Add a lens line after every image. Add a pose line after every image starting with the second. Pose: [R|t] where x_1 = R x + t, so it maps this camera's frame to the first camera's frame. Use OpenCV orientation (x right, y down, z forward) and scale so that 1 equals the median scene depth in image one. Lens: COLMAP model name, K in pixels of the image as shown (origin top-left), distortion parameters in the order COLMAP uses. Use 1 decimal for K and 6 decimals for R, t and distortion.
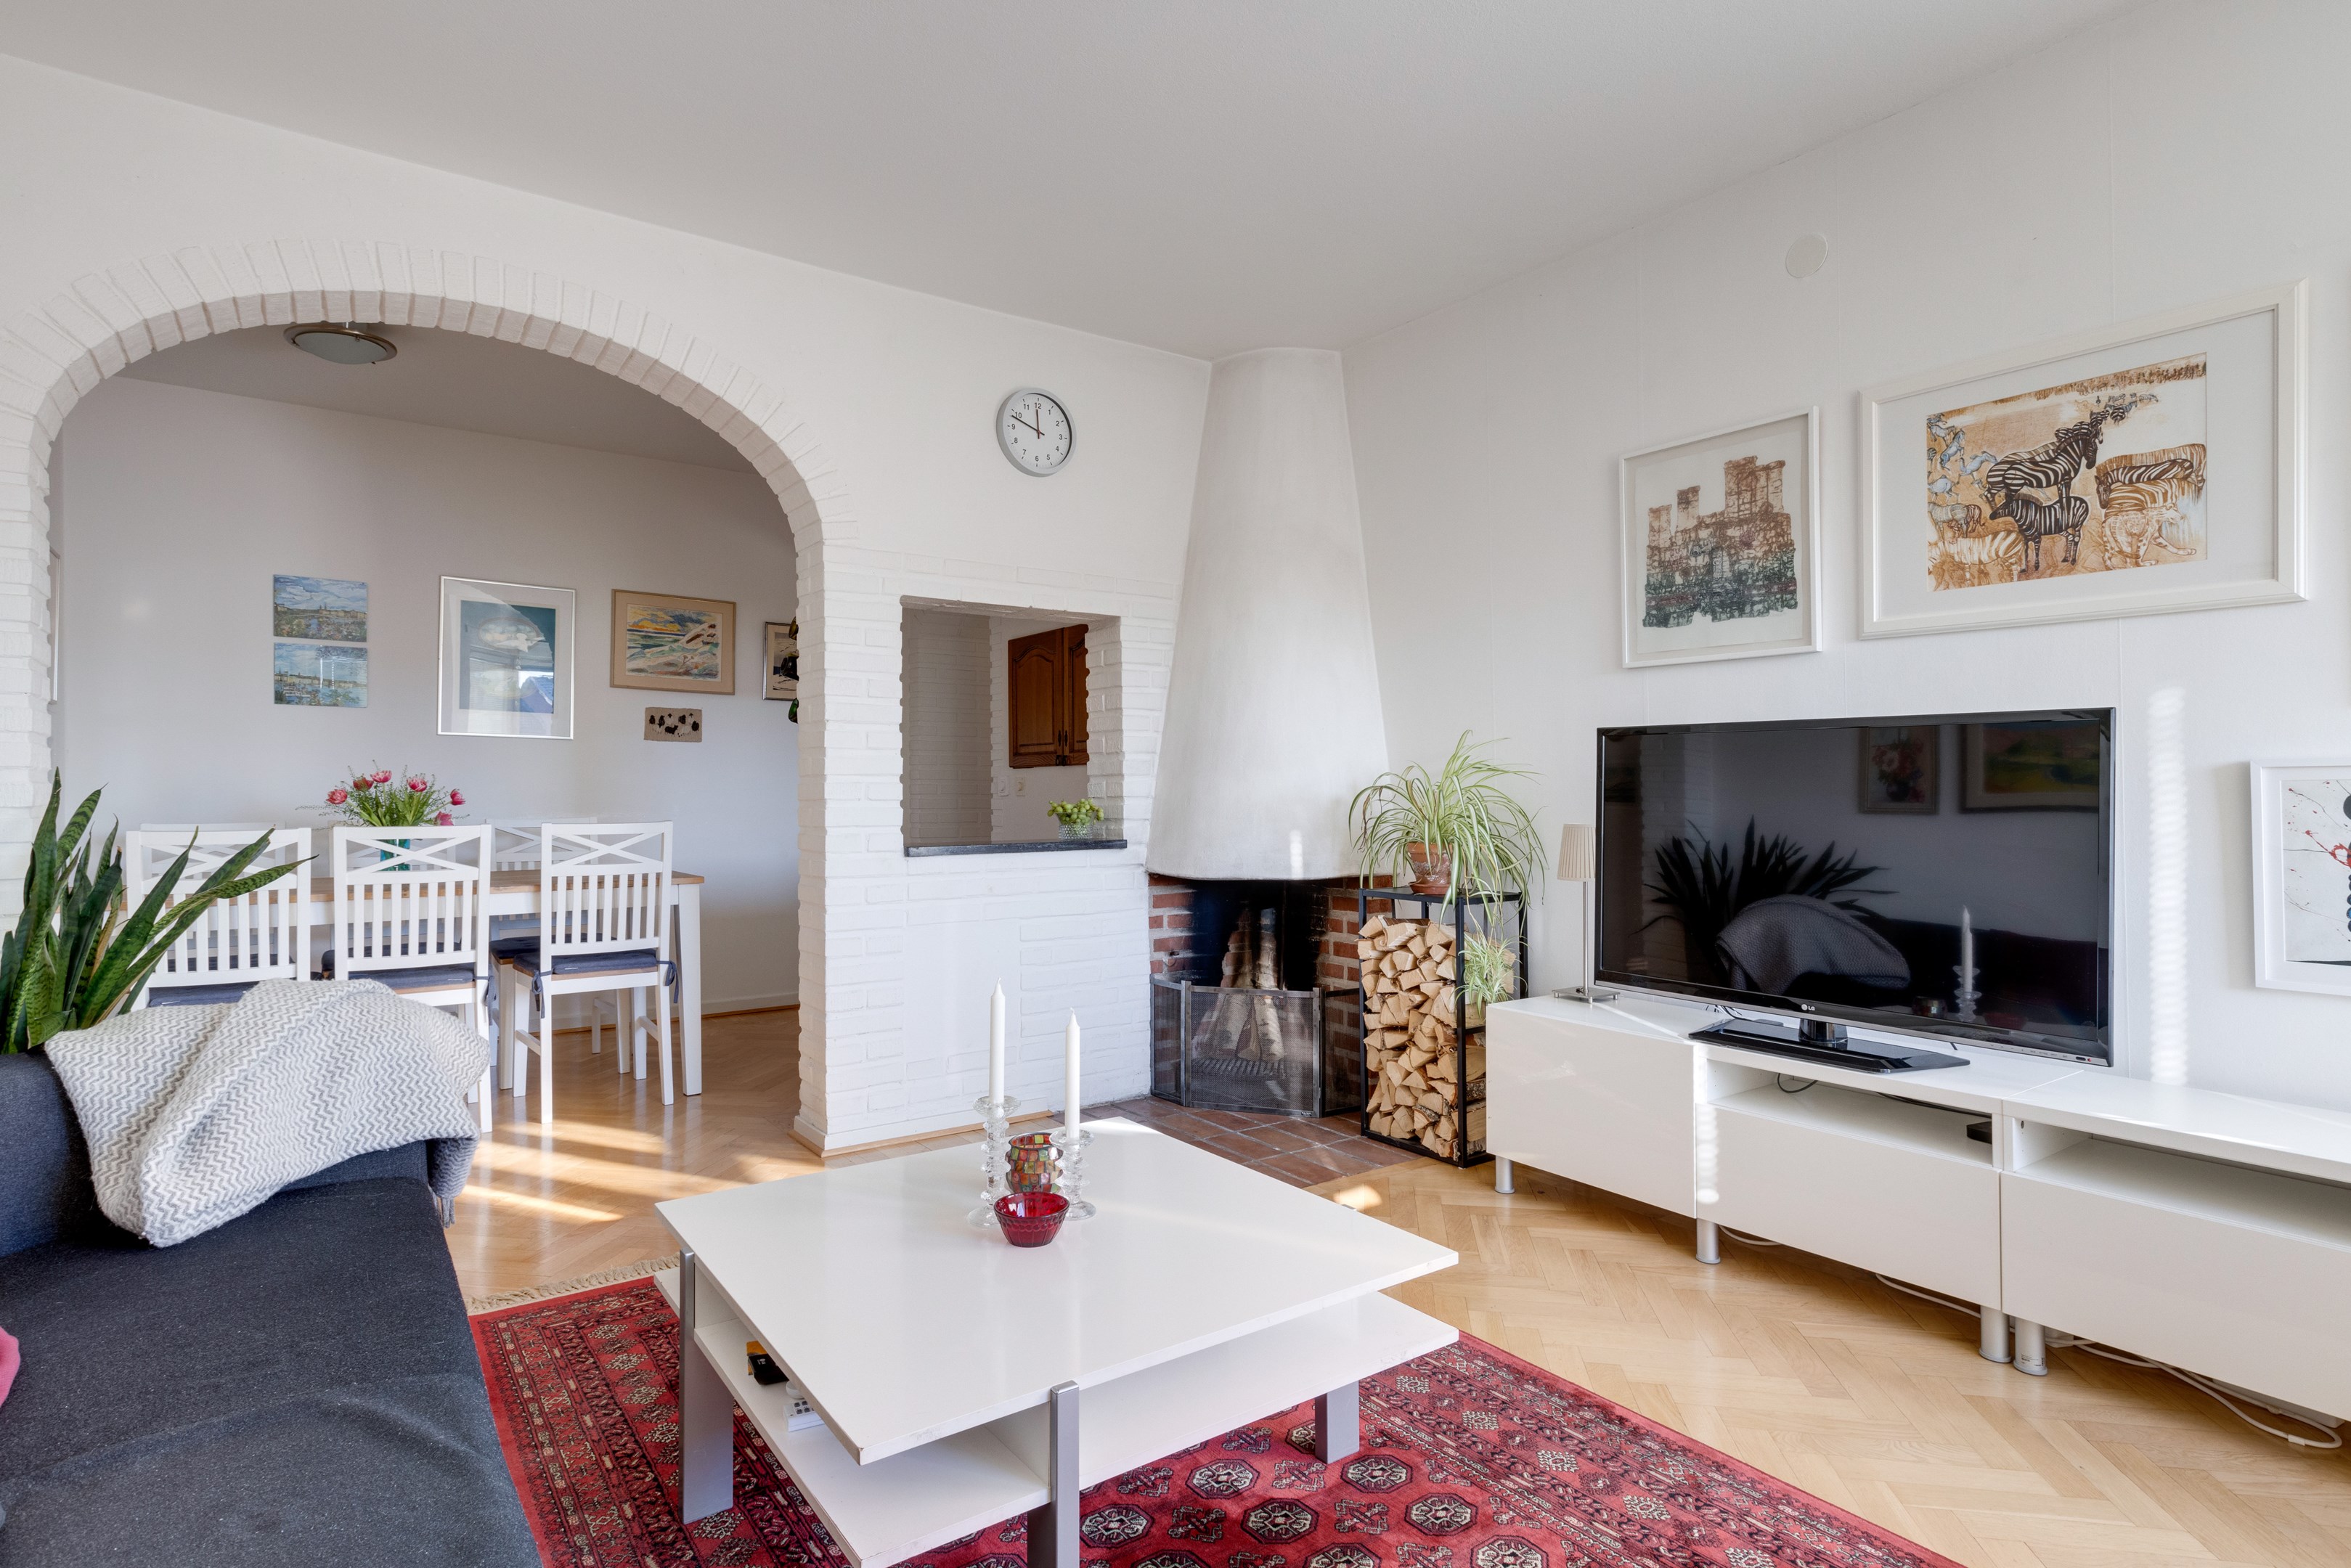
lens RADIAL K [[1250.0, 0, 1180.2], [0, 1250.0, 786.8], [0, 0, 1]] dist [0.001903, -0.000835]
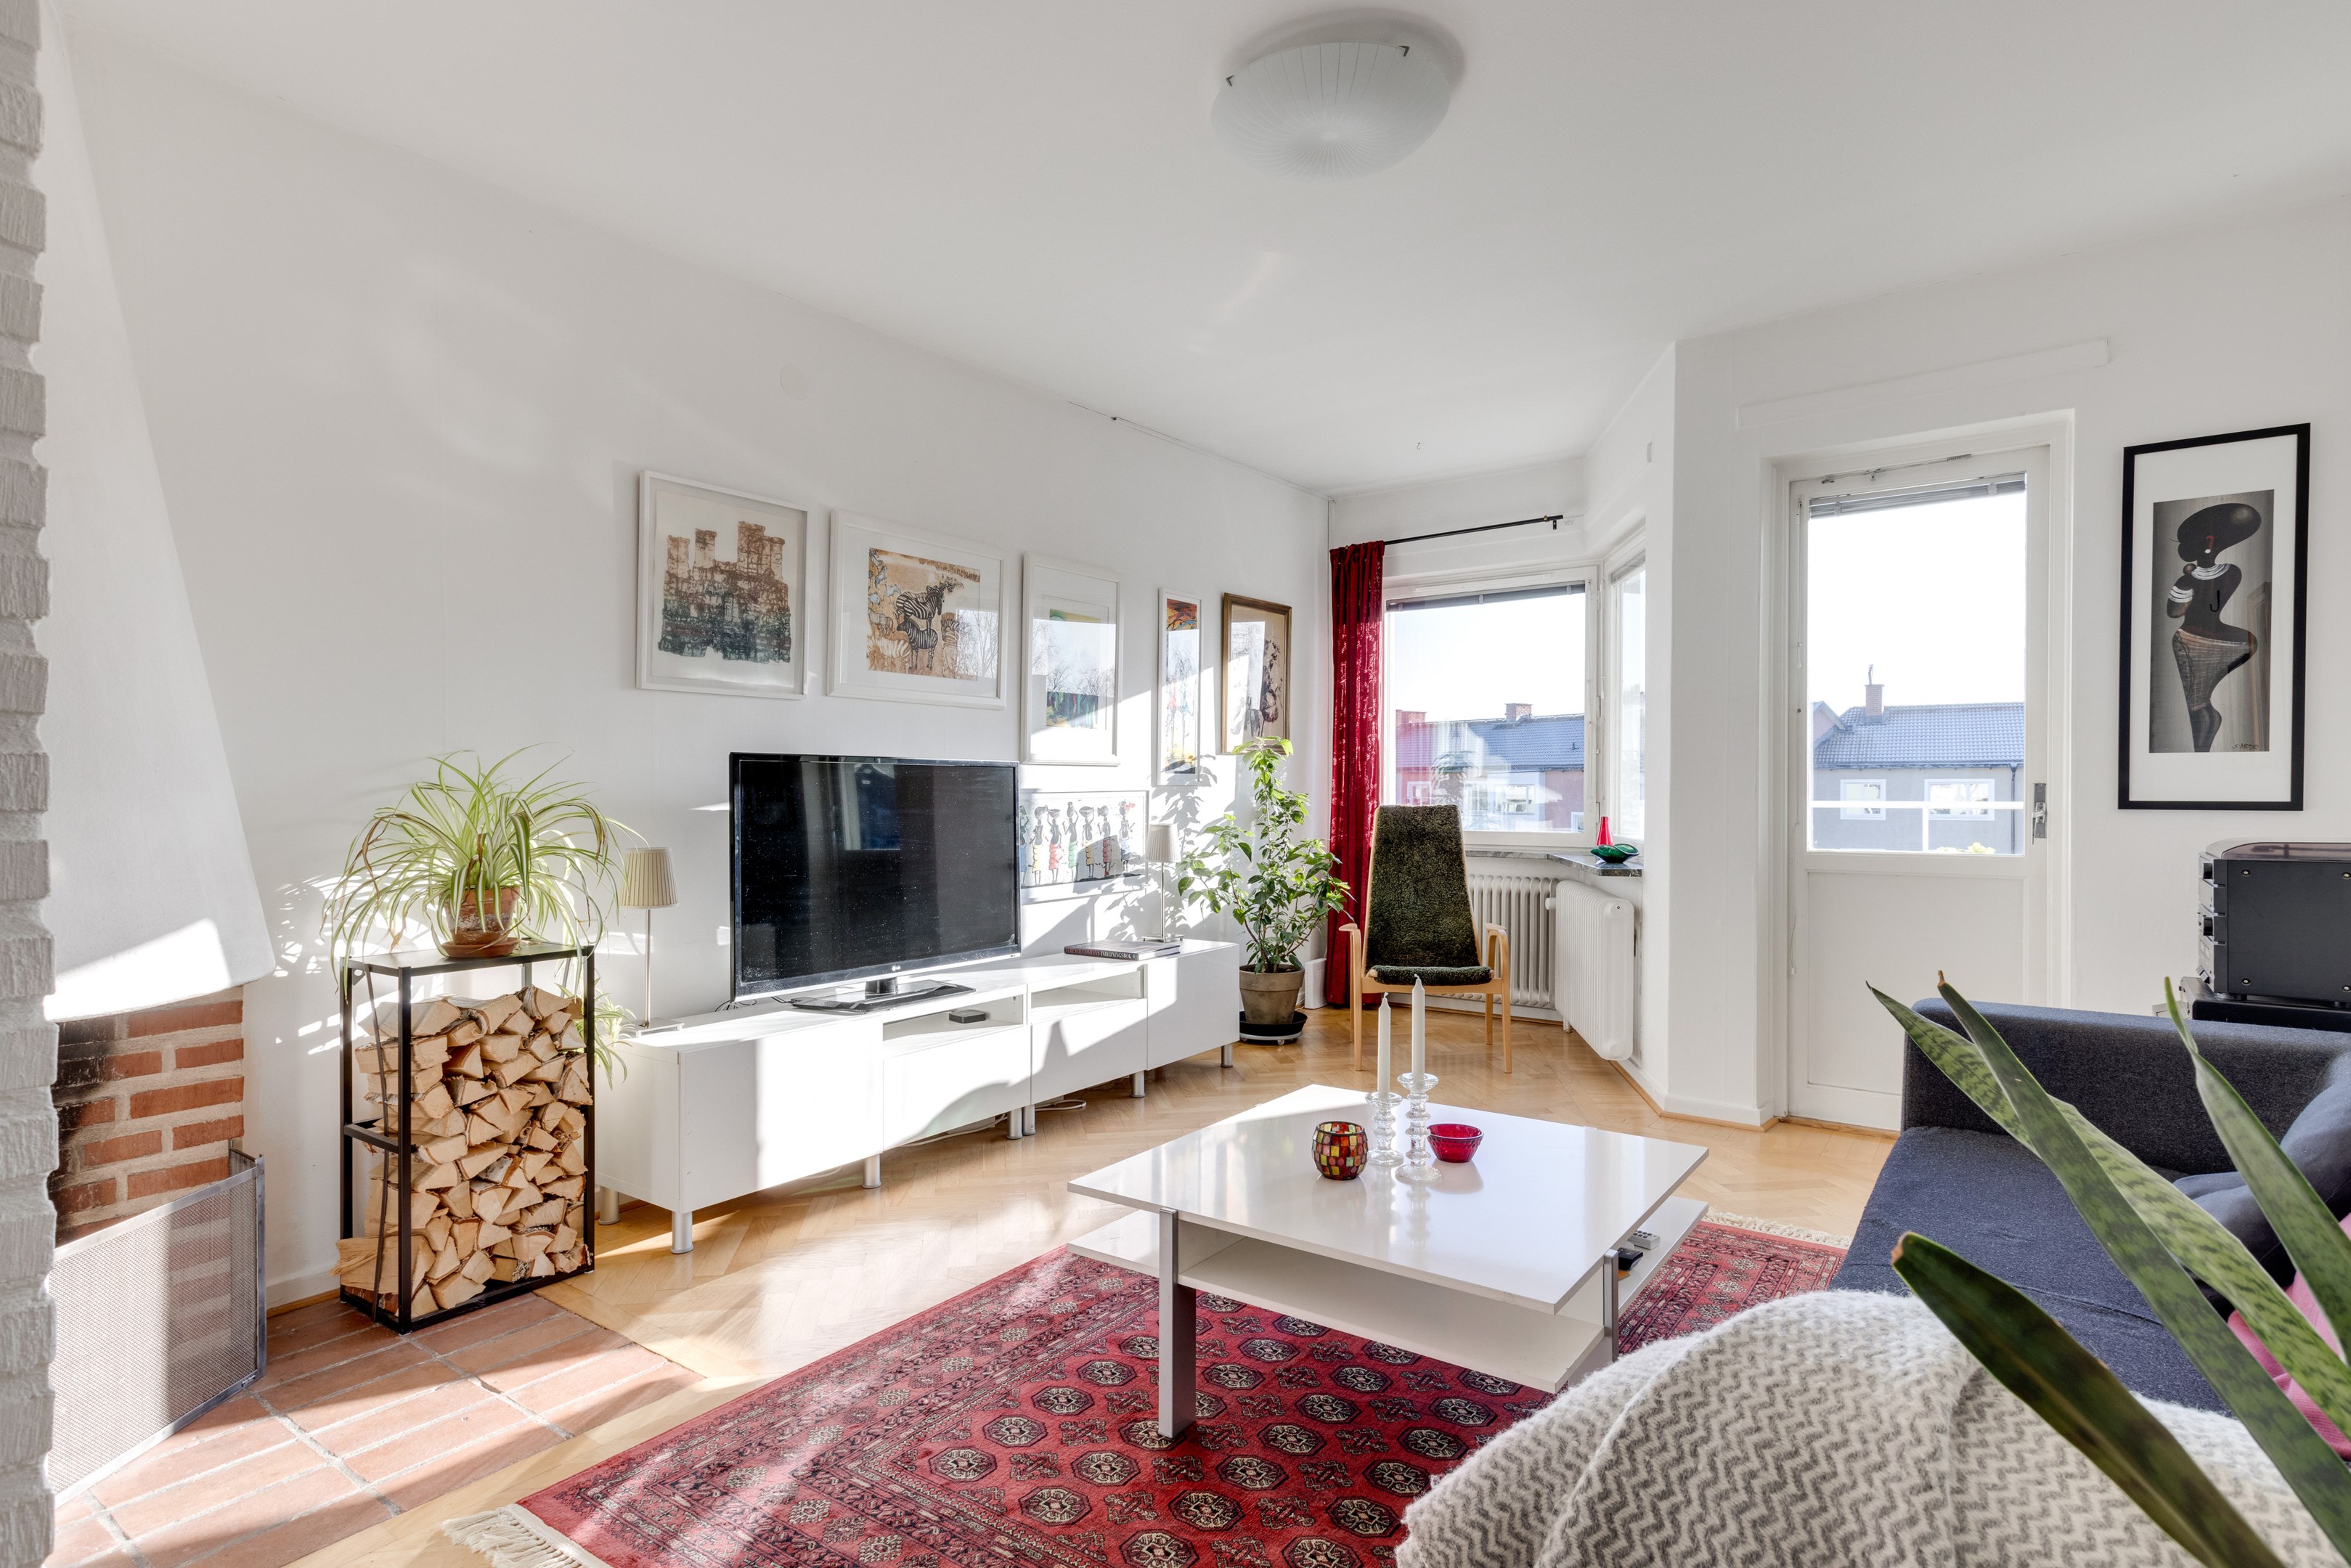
lens RADIAL K [[1192.7, 0, 1186.7], [0, 1192.7, 798.2], [0, 0, 1]] dist [0.004700, -0.000361]
pose [[-0.325646, -0.001572, 0.945490, -0.721455], [0.006524, 0.999971, 0.003910, -0.010534], [-0.945469, 0.007441, -0.325626, 0.976280]]
